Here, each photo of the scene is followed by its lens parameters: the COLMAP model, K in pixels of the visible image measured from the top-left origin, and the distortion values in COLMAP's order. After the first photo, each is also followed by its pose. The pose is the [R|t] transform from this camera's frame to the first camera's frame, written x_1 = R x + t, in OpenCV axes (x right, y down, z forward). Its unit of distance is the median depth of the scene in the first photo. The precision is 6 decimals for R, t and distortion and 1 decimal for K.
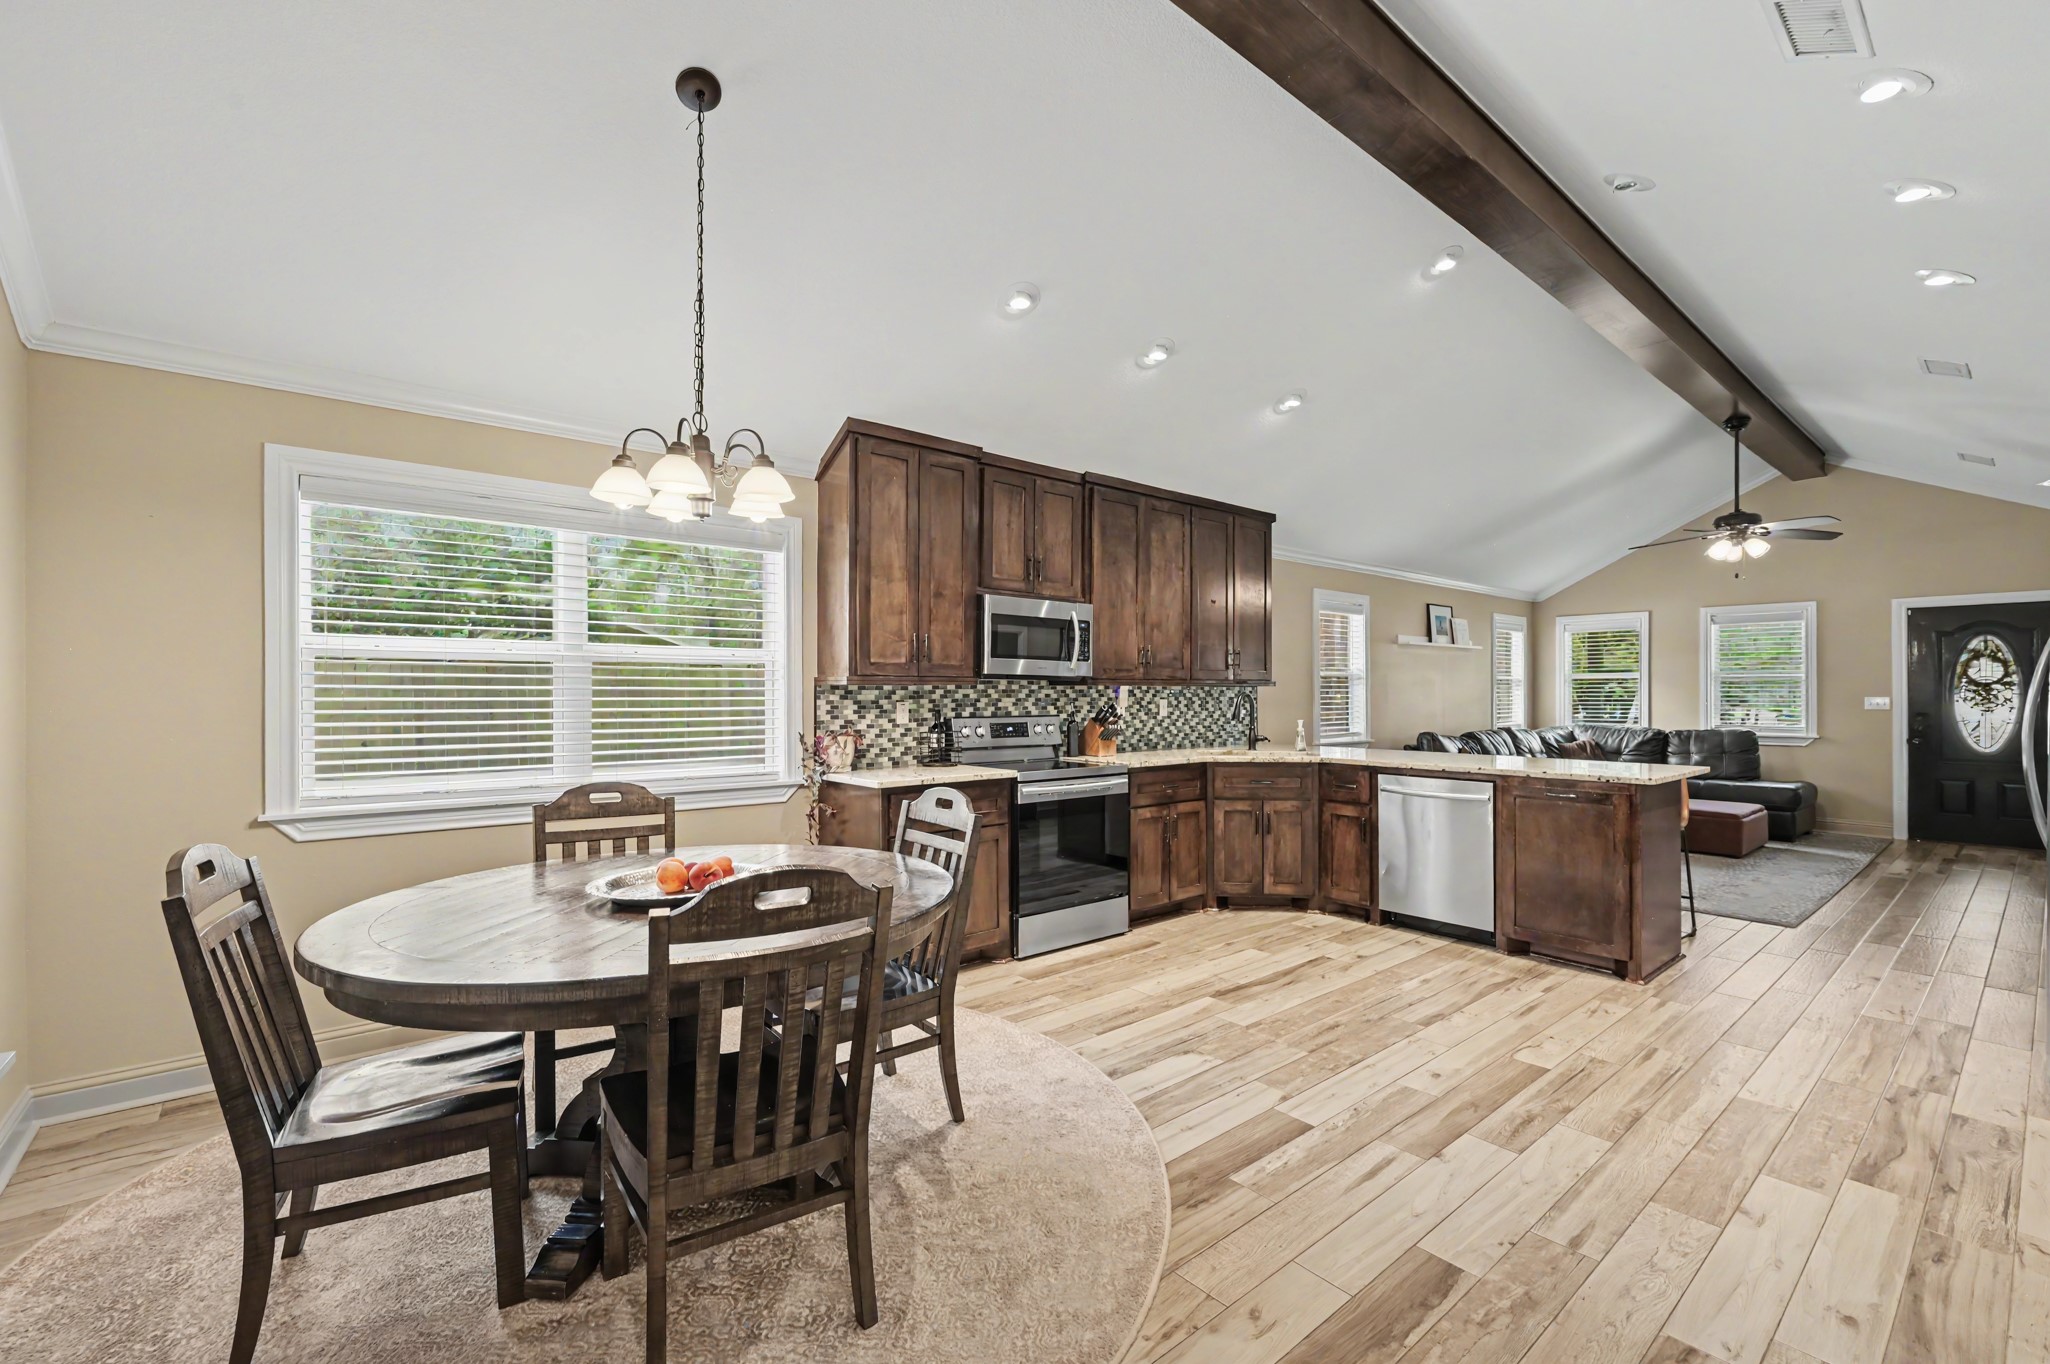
lens RADIAL K [[864.1, 0, 1028.1], [0, 864.1, 689.0], [0, 0, 1]] dist [-0.000722, 0.000696]
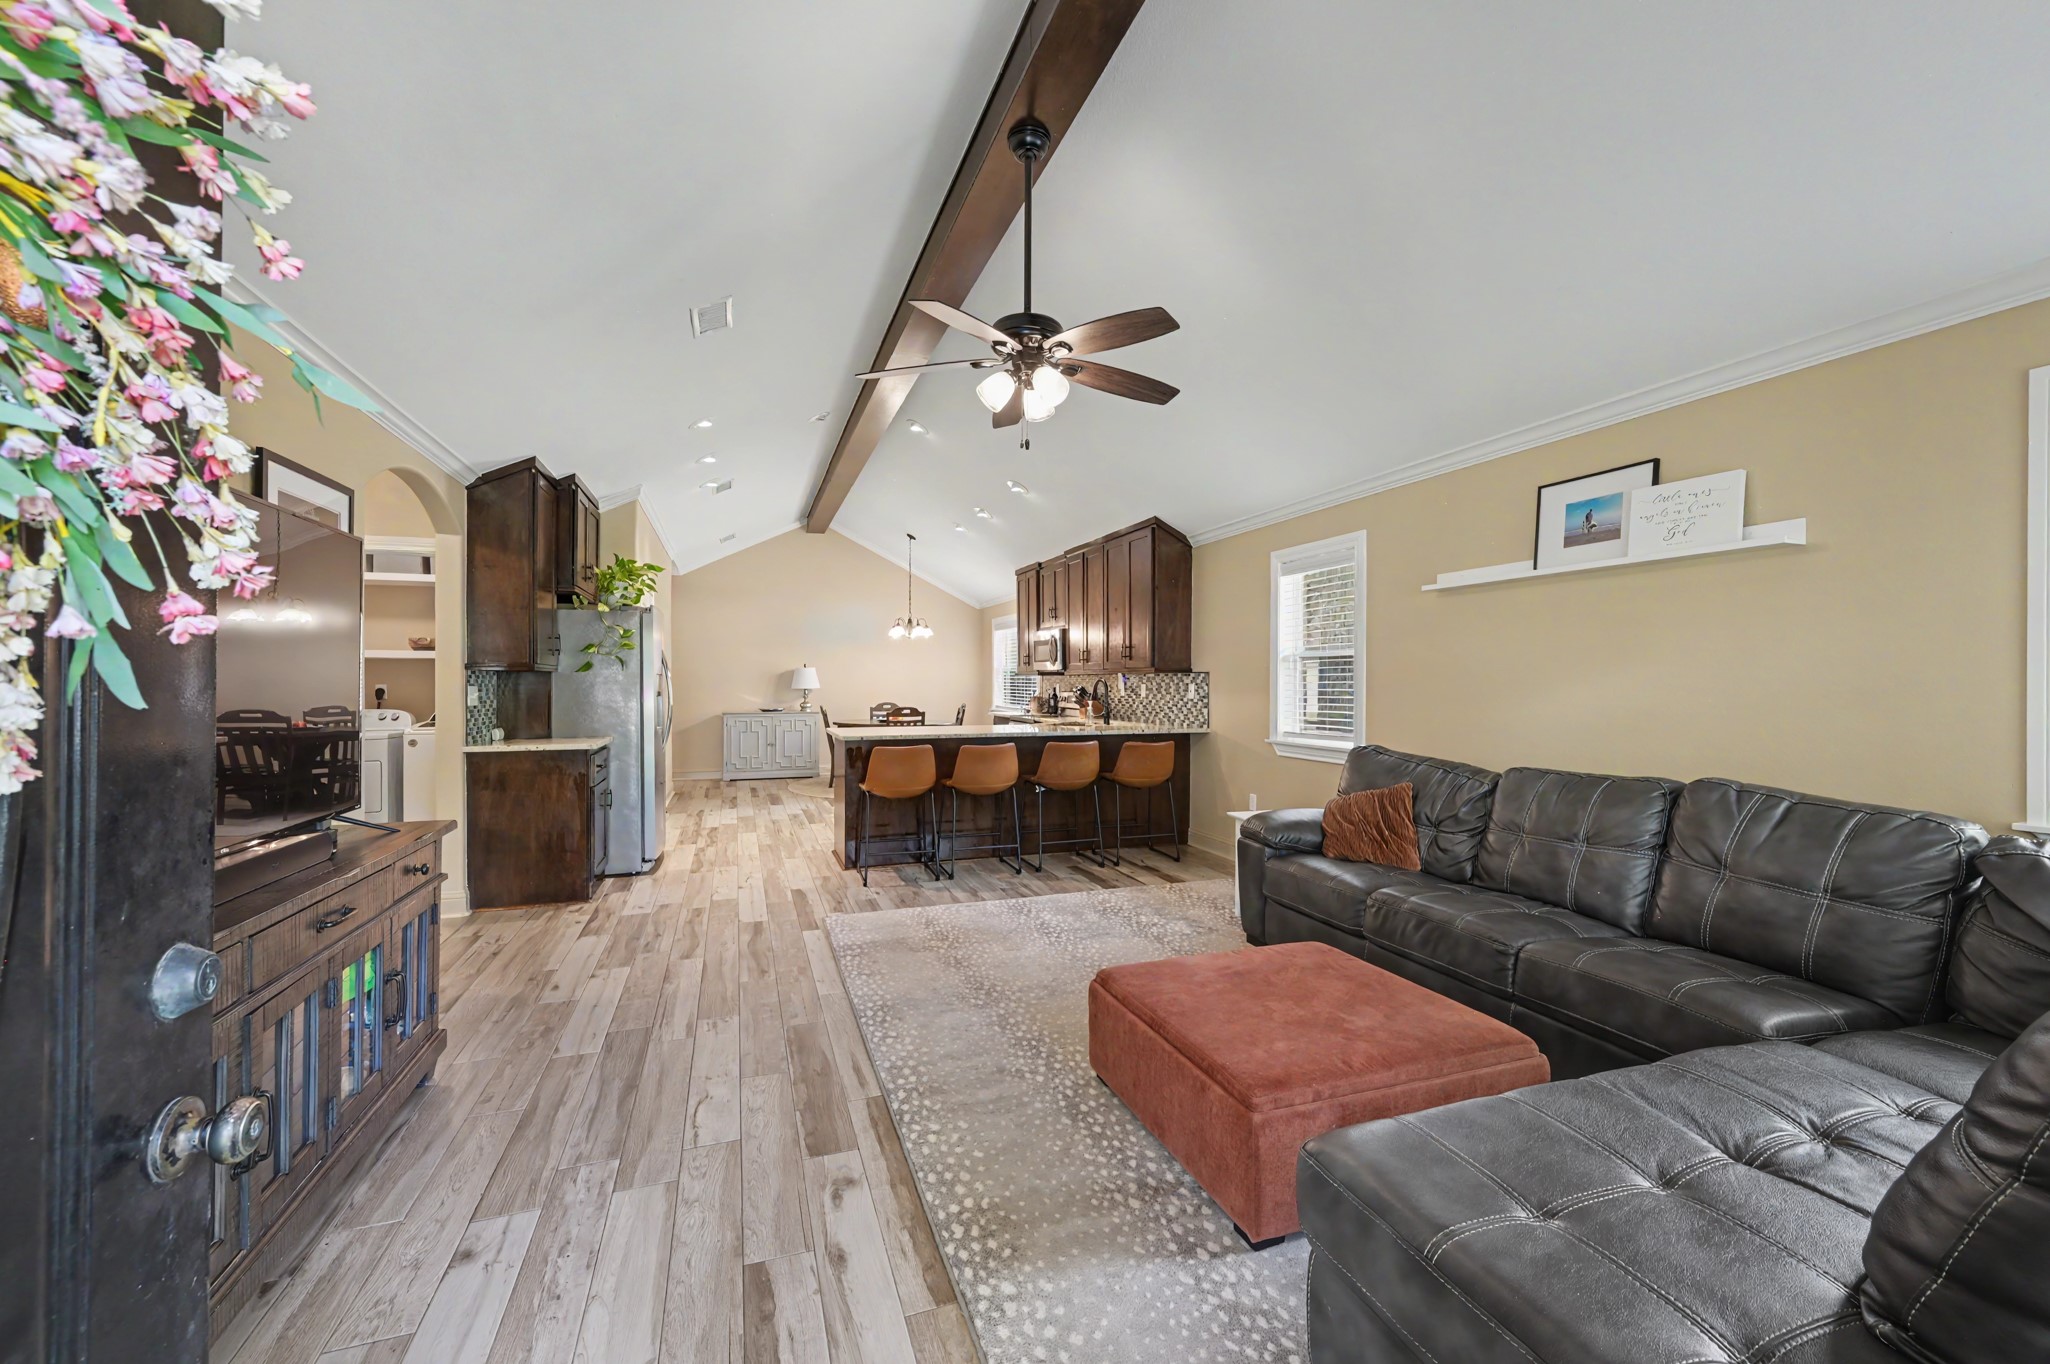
lens RADIAL K [[815.5, 0, 1031.9], [0, 815.5, 683.3], [0, 0, 1]] dist [-0.000440, -0.000105]
pose [[-0.340234, 0.002236, -0.940338, 1.636051], [0.002790, 0.999995, 0.001369, 0.010458], [0.940337, -0.002158, -0.340239, 1.502684]]
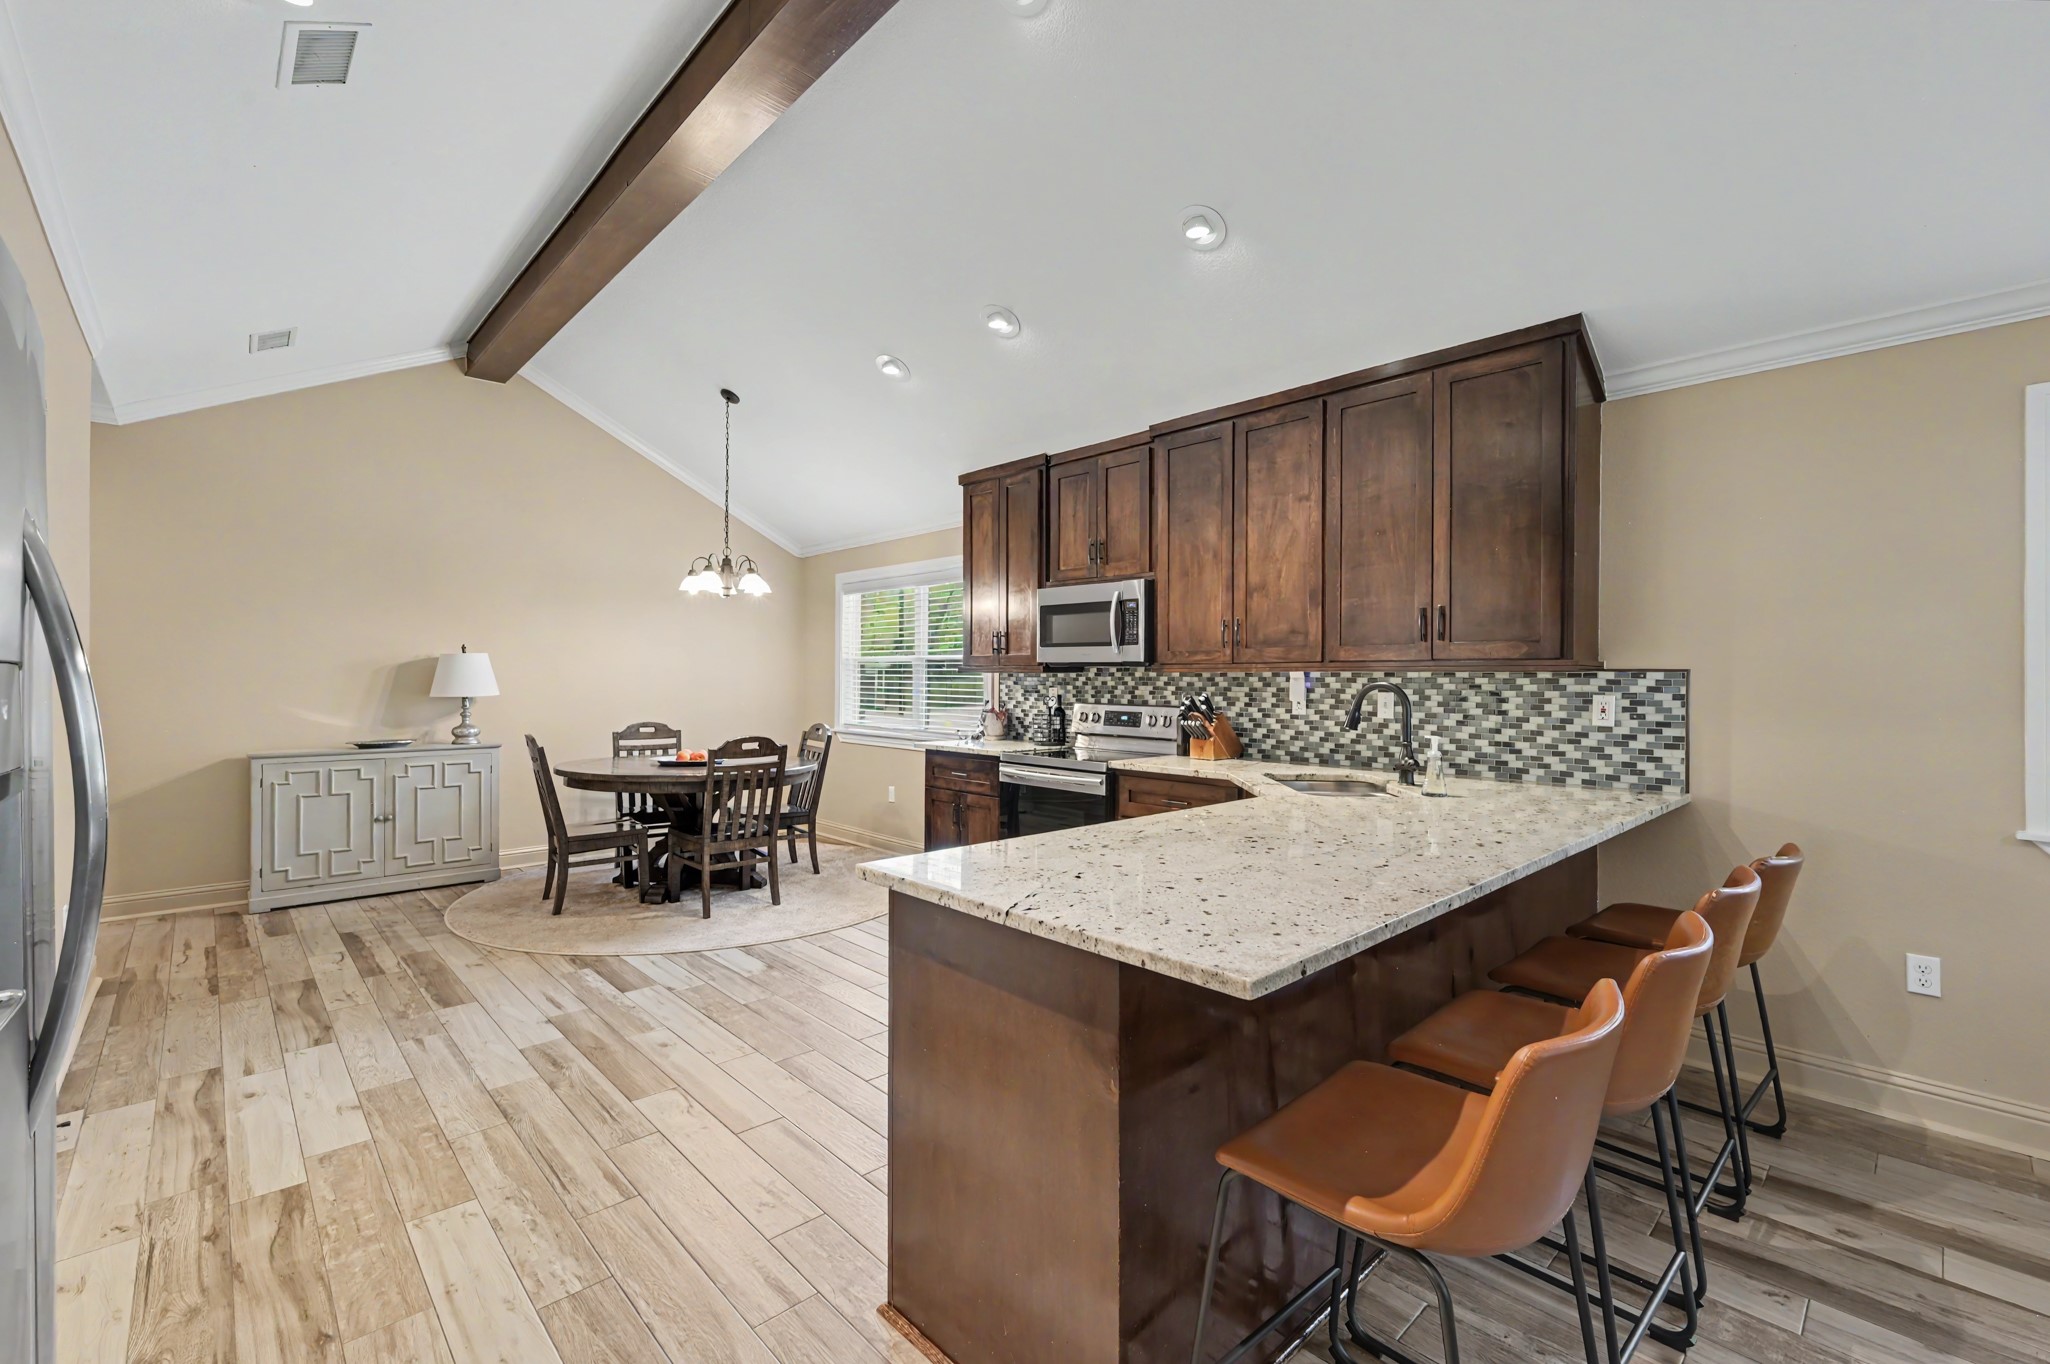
lens RADIAL K [[868.3, 0, 1029.7], [0, 868.3, 675.4], [0, 0, 1]] dist [-0.000412, 0.000165]
pose [[0.064256, -0.001880, -0.997932, 0.933547], [0.000206, 0.999998, -0.001871, 0.000684], [0.997933, -0.000085, 0.064256, 0.827457]]
